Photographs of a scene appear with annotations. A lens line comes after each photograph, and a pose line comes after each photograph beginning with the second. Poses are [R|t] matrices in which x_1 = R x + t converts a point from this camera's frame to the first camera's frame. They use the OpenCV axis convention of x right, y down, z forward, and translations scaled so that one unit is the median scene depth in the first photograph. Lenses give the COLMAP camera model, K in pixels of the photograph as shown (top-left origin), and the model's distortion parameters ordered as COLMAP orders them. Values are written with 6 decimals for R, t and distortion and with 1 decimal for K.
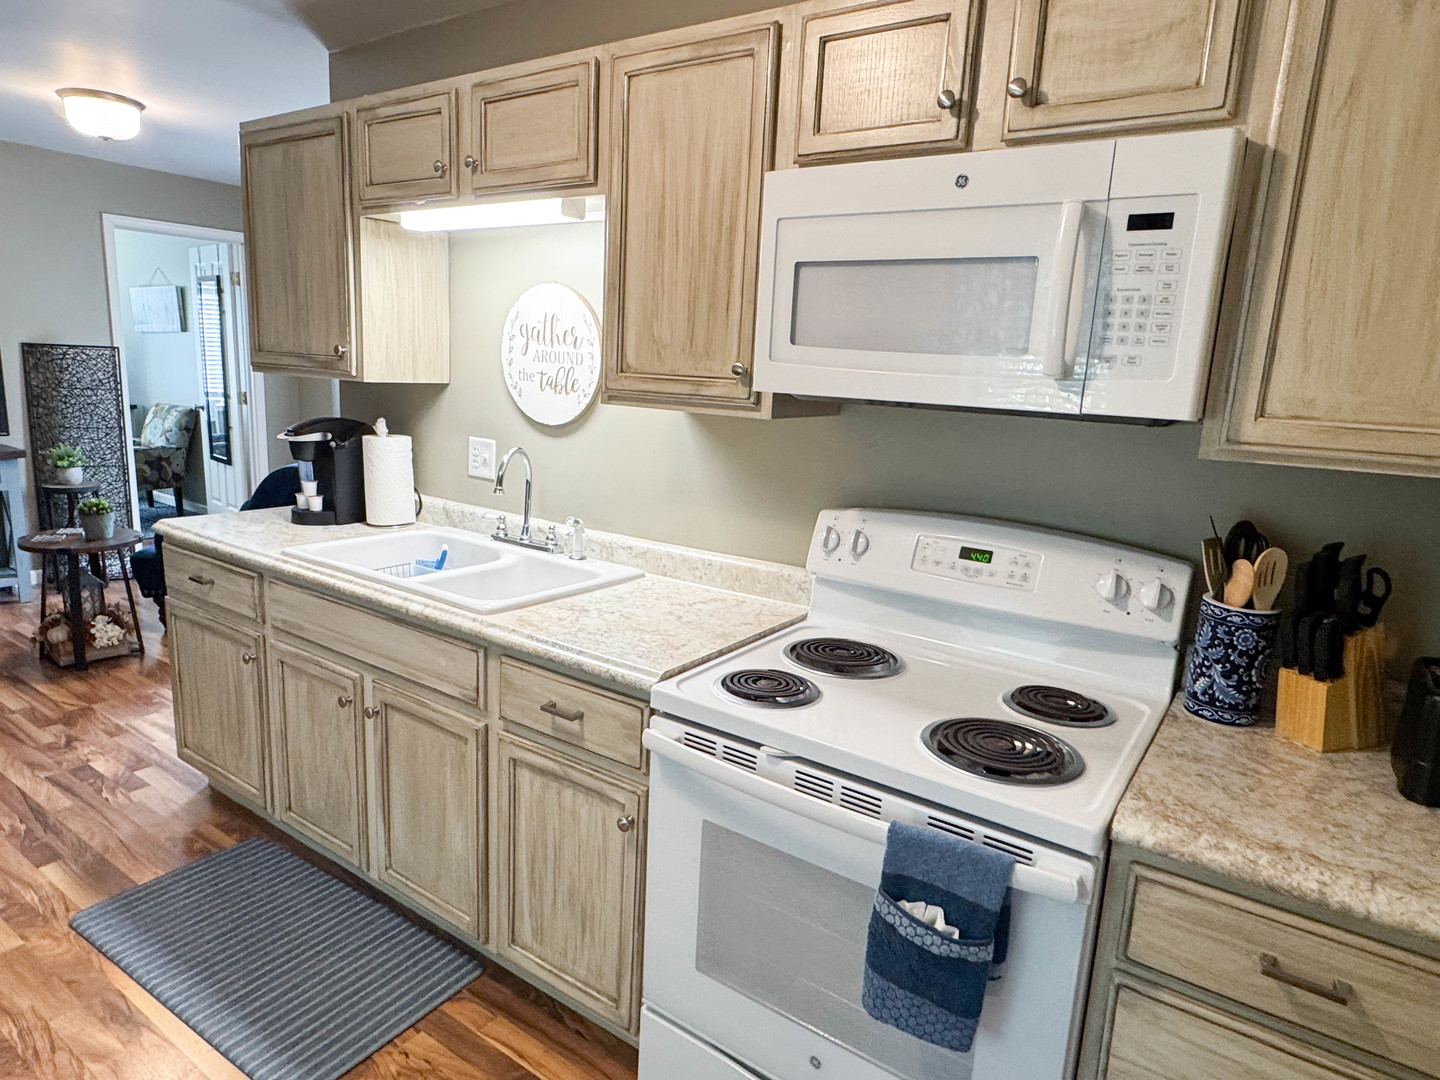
lens RADIAL K [[872.0, 0, 711.2], [0, 872.0, 539.8], [0, 0, 1]] dist [-0.003830, 0.000672]
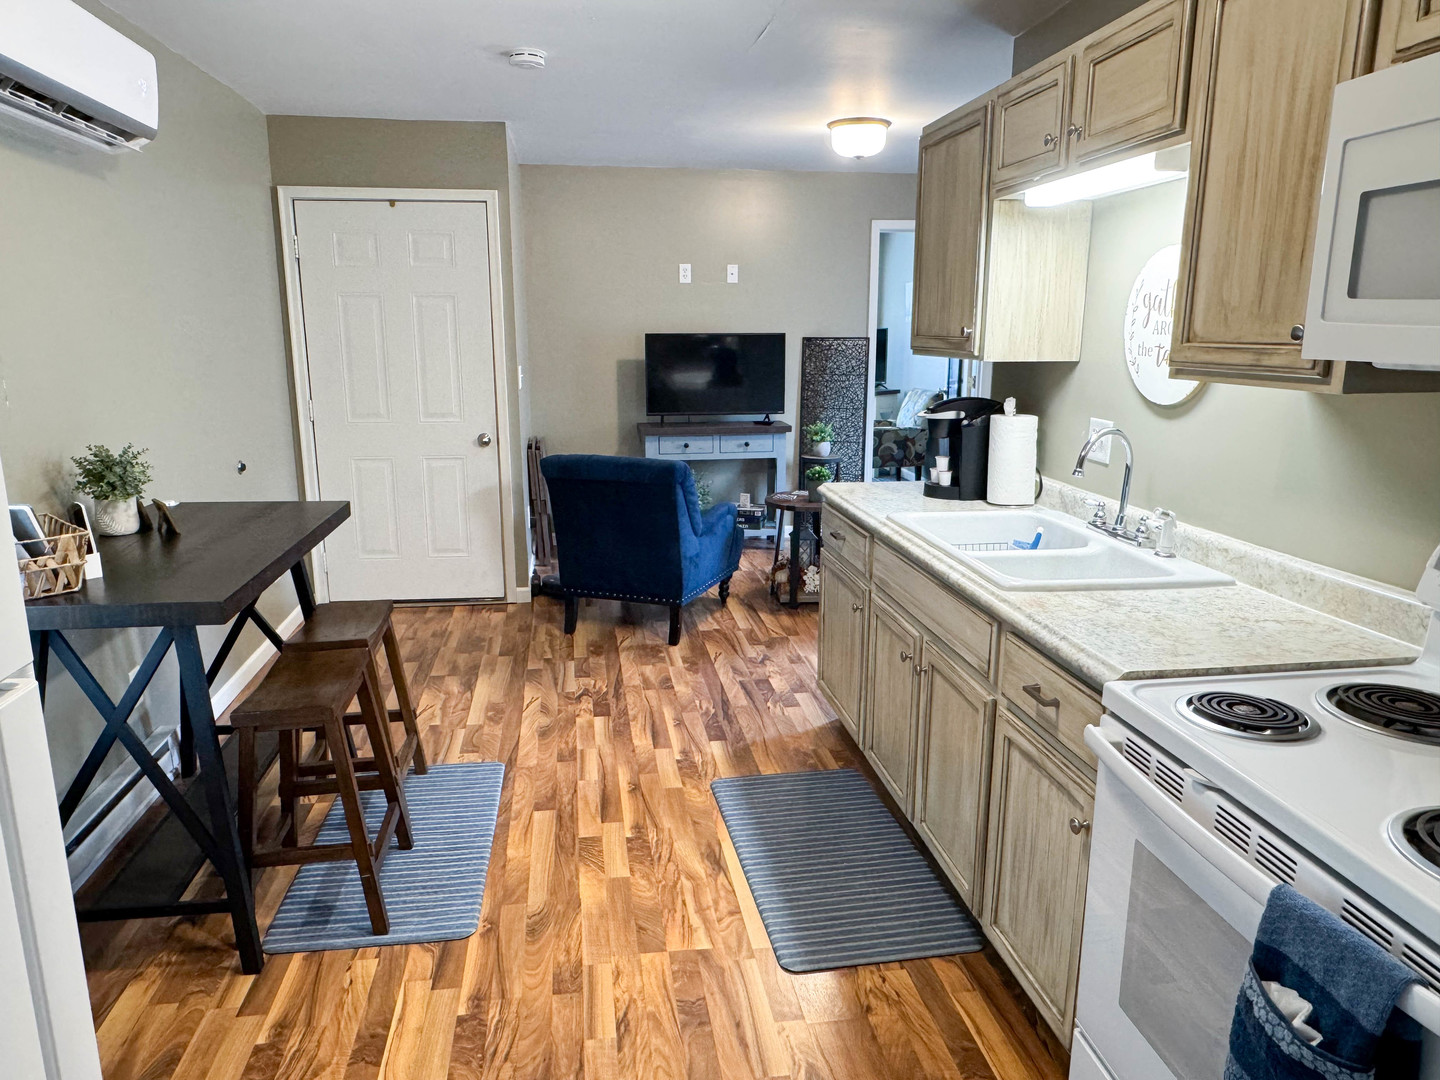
lens RADIAL K [[962.1, 0, 705.1], [0, 962.1, 544.4], [0, 0, 1]] dist [-0.005844, 0.005777]
pose [[0.679369, 0.113139, -0.725022, 0.223046], [-0.110629, 0.992541, 0.051222, 0.011281], [0.725409, 0.045410, 0.686818, -0.007614]]
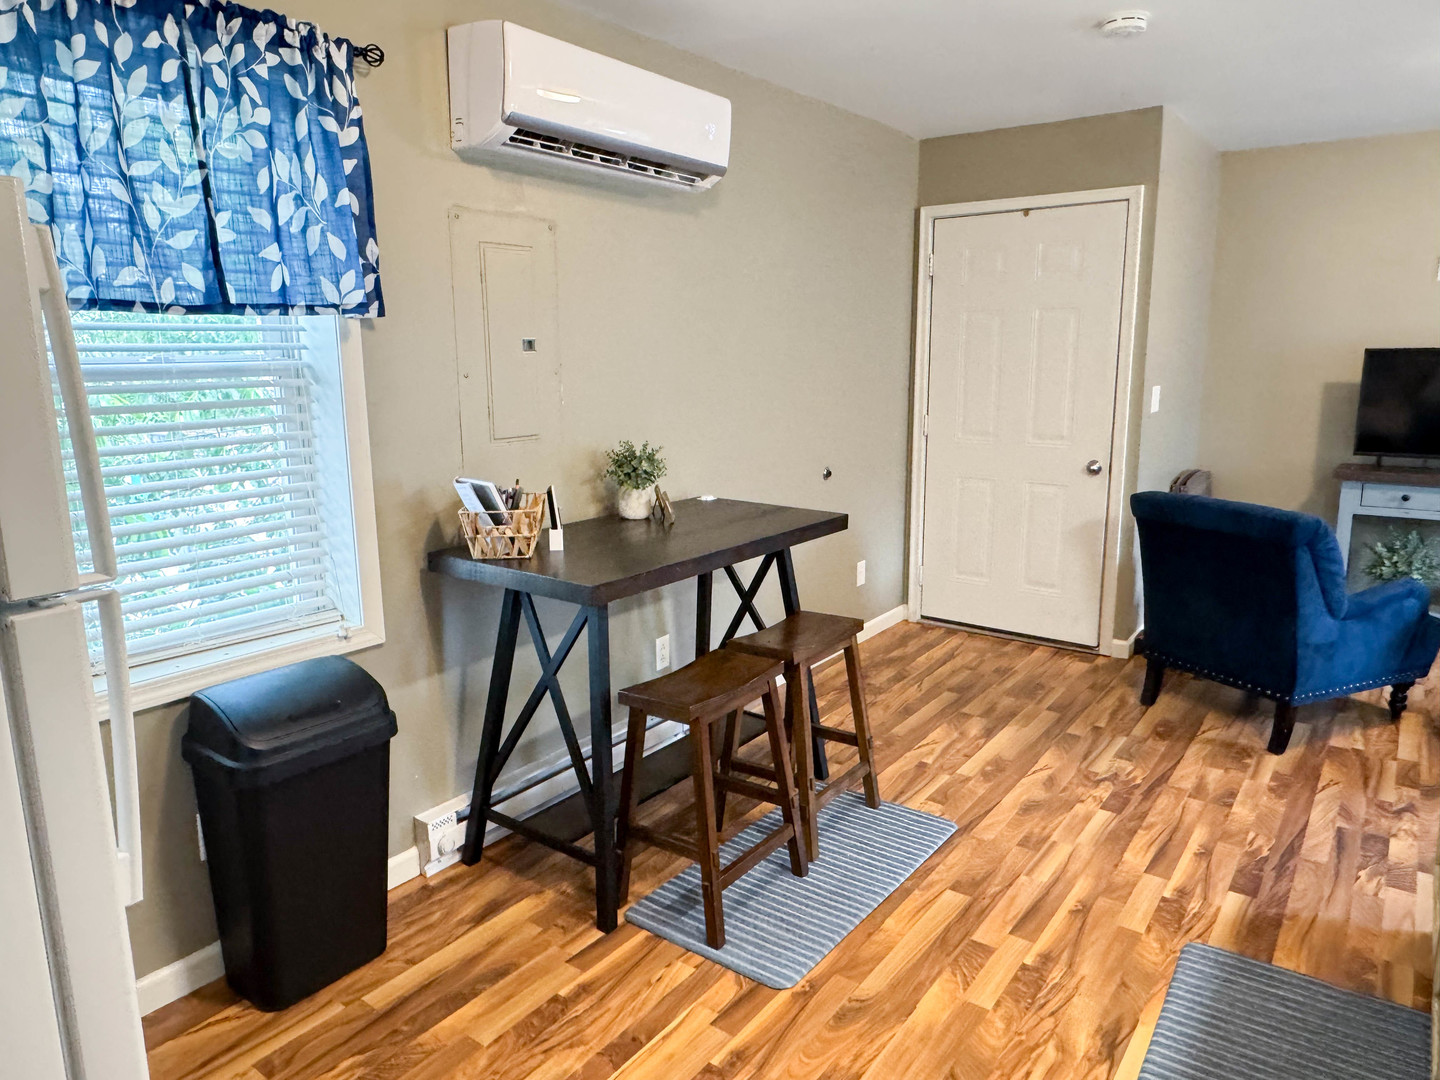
lens RADIAL K [[962.1, 0, 710.6], [0, 962.1, 534.9], [0, 0, 1]] dist [-0.005844, 0.005777]
pose [[-0.029462, 0.139451, -0.989791, 0.235237], [-0.191225, 0.971145, 0.142516, -0.046544], [0.981104, 0.193472, -0.001946, 0.345424]]
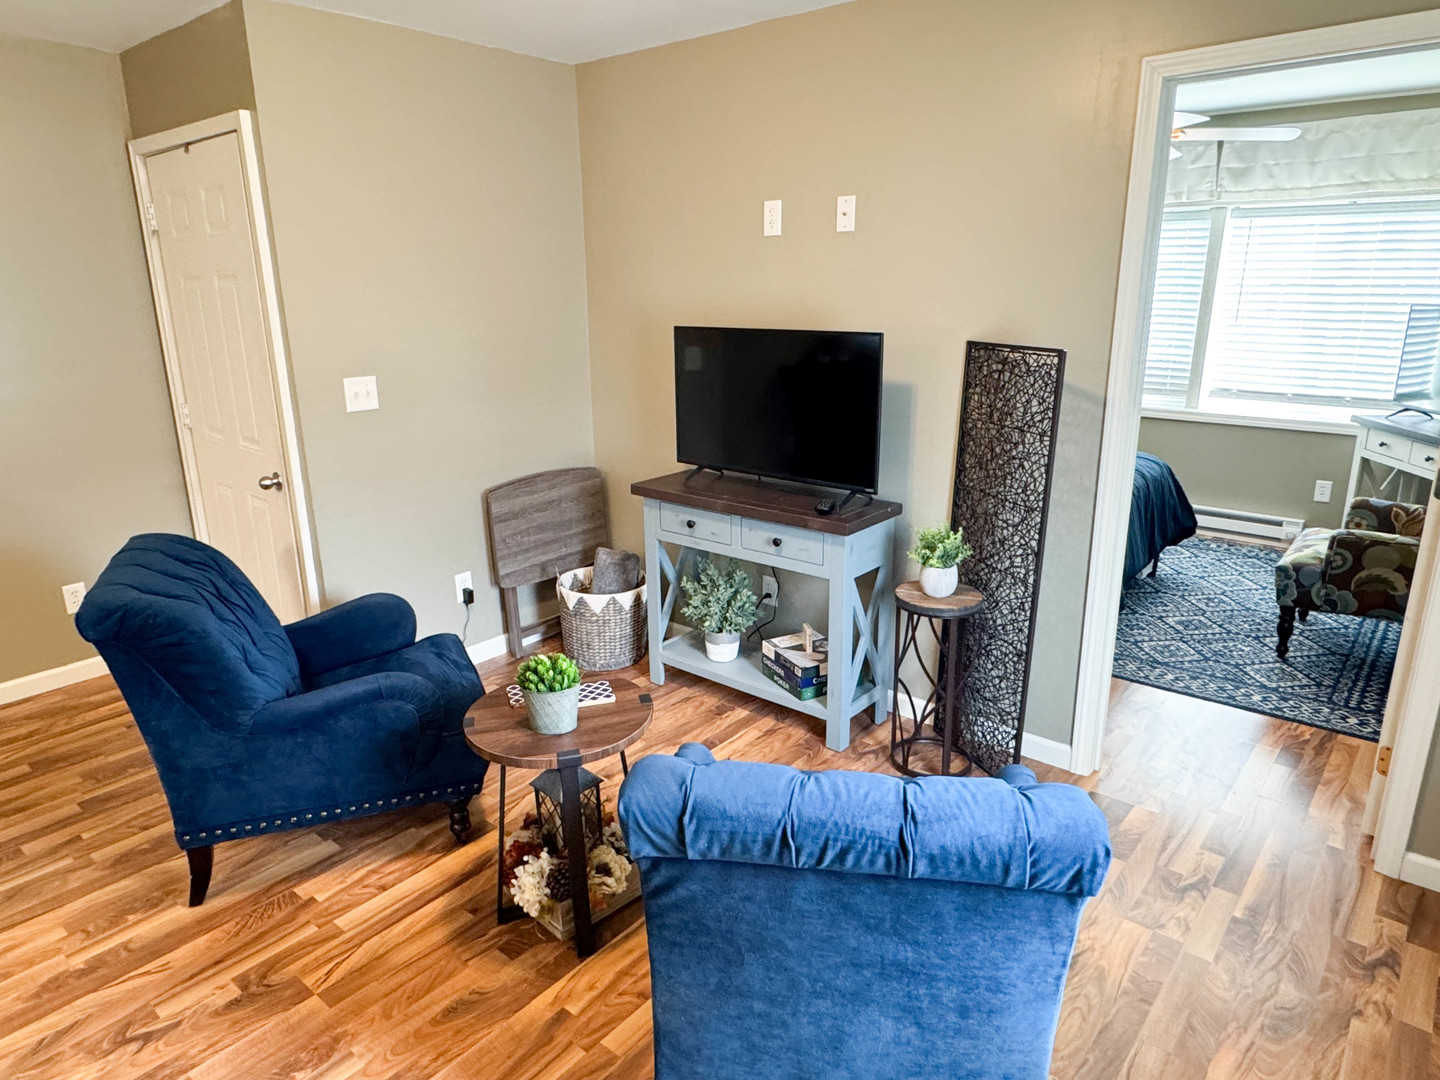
lens RADIAL K [[872.0, 0, 709.7], [0, 872.0, 557.7], [0, 0, 1]] dist [-0.003830, 0.000672]
pose [[-0.091758, 0.247385, -0.964563, -0.347449], [-0.193580, 0.945738, 0.260972, -0.395473], [0.976784, 0.210666, -0.038891, 1.680879]]
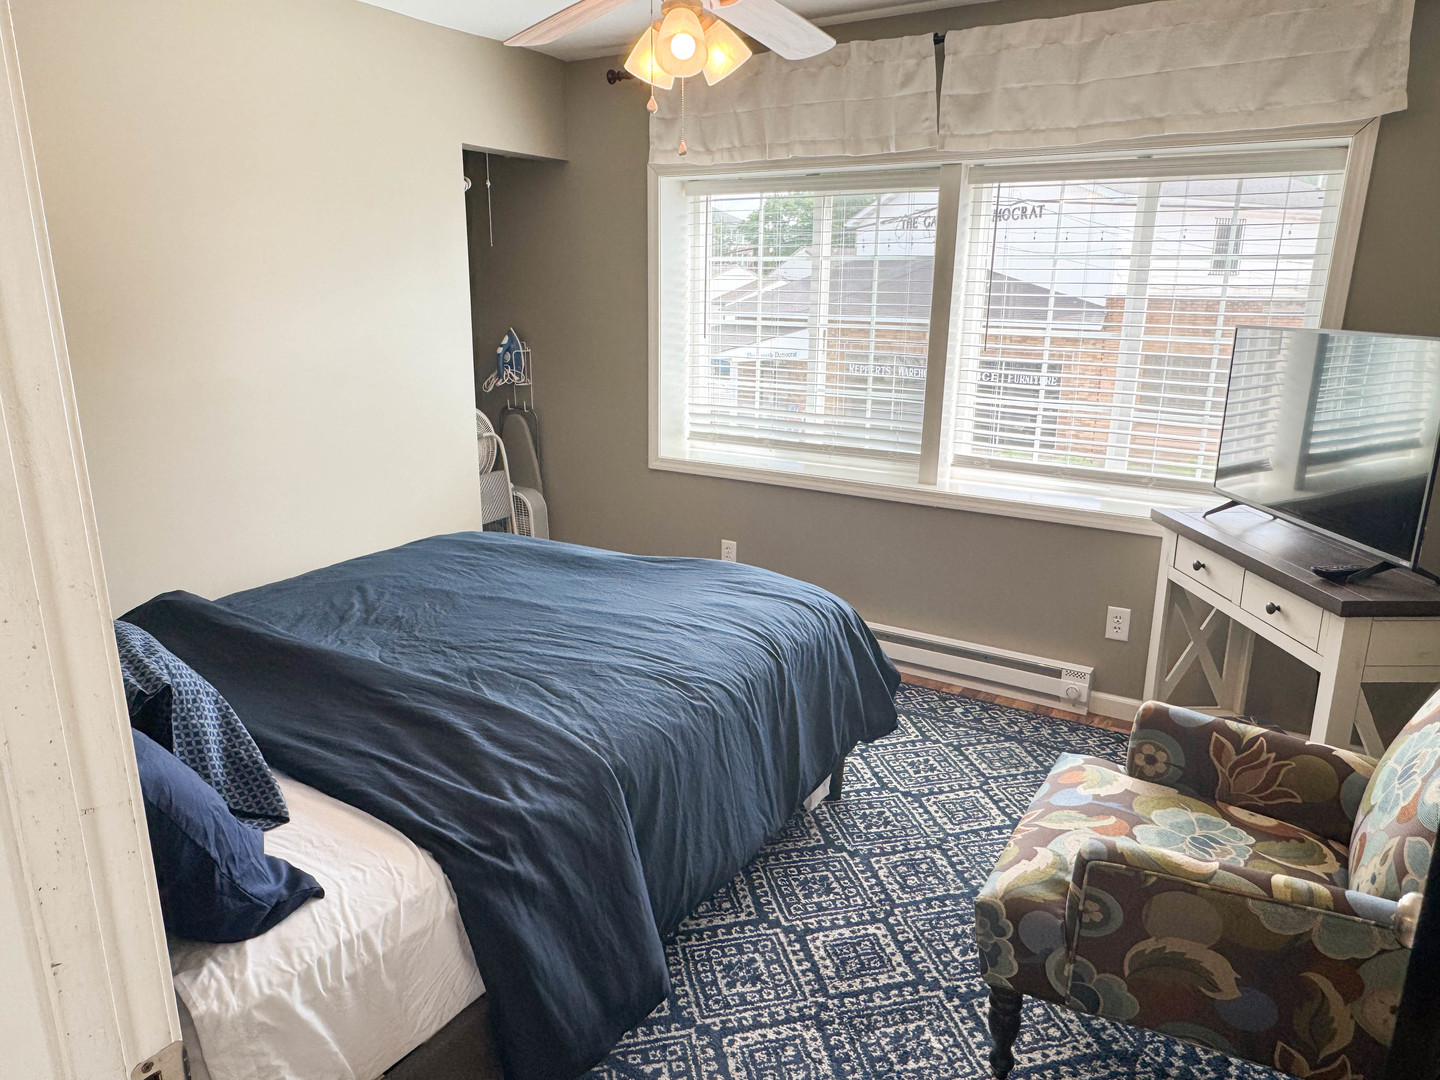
lens RADIAL K [[962.1, 0, 677.5], [0, 962.1, 576.7], [0, 0, 1]] dist [-0.005844, 0.005777]
pose [[0.047714, 0.231236, -0.971727, -1.200070], [-0.205037, 0.954386, 0.217042, -0.529880], [0.977590, 0.188884, 0.092950, 2.220445]]
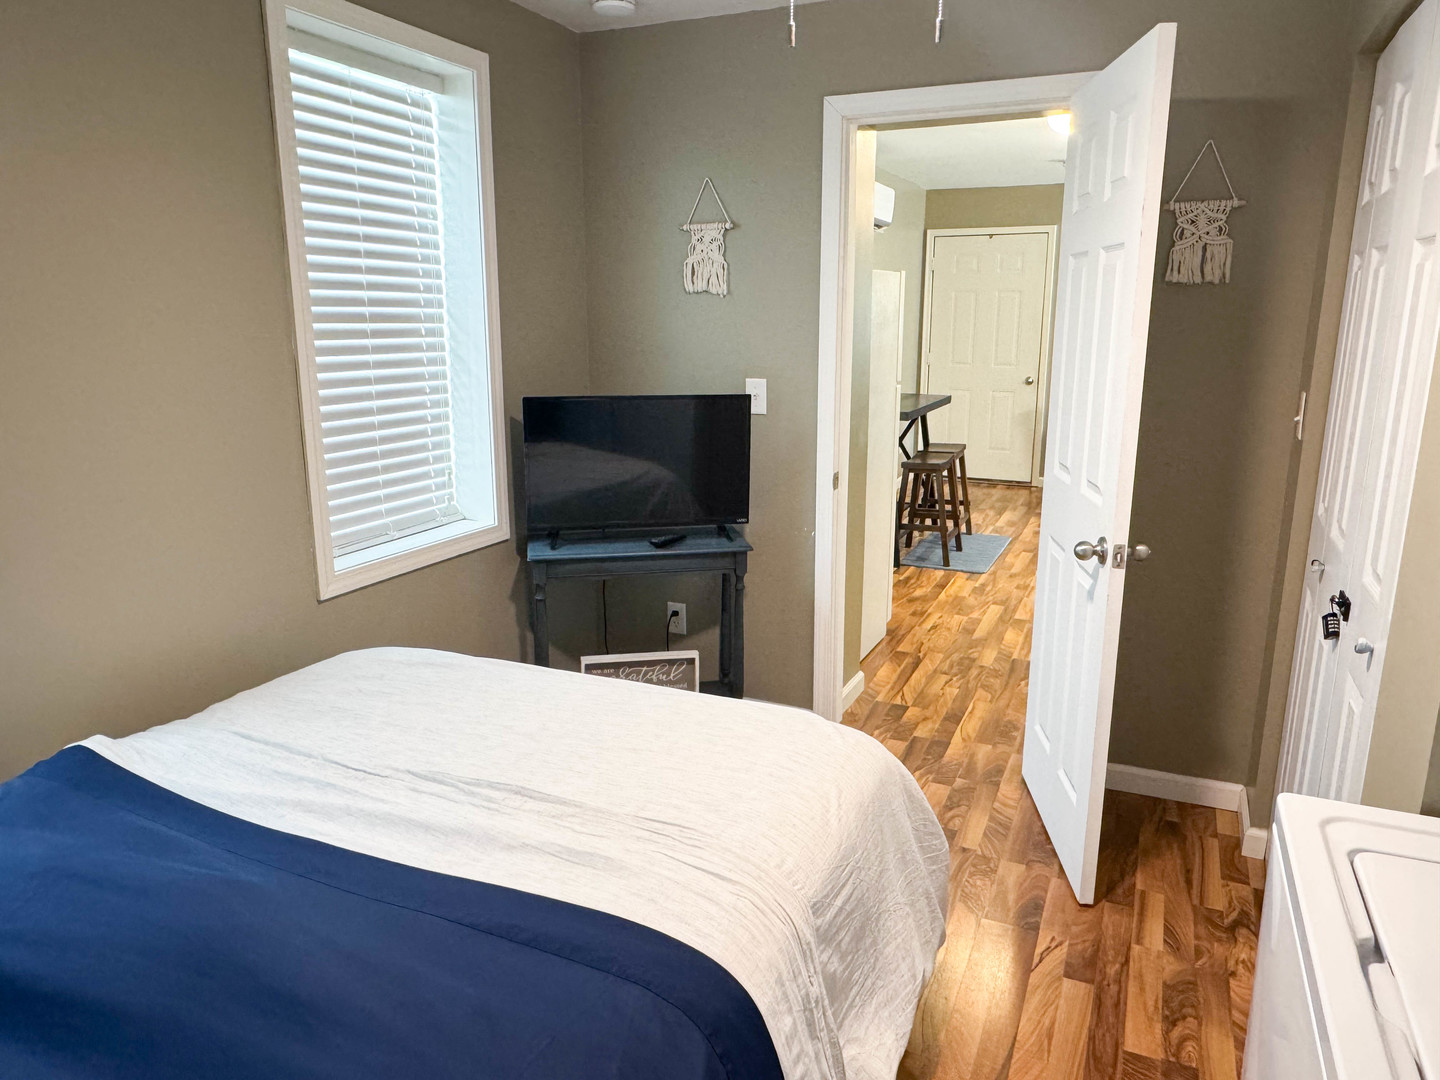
lens RADIAL K [[962.1, 0, 718.9], [0, 962.1, 530.4], [0, 0, 1]] dist [-0.005844, 0.005777]
pose [[0.182866, 0.170292, -0.968277, 1.408133], [-0.182174, 0.973698, 0.136841, 0.181423], [0.966112, 0.151372, 0.209079, -0.559036]]
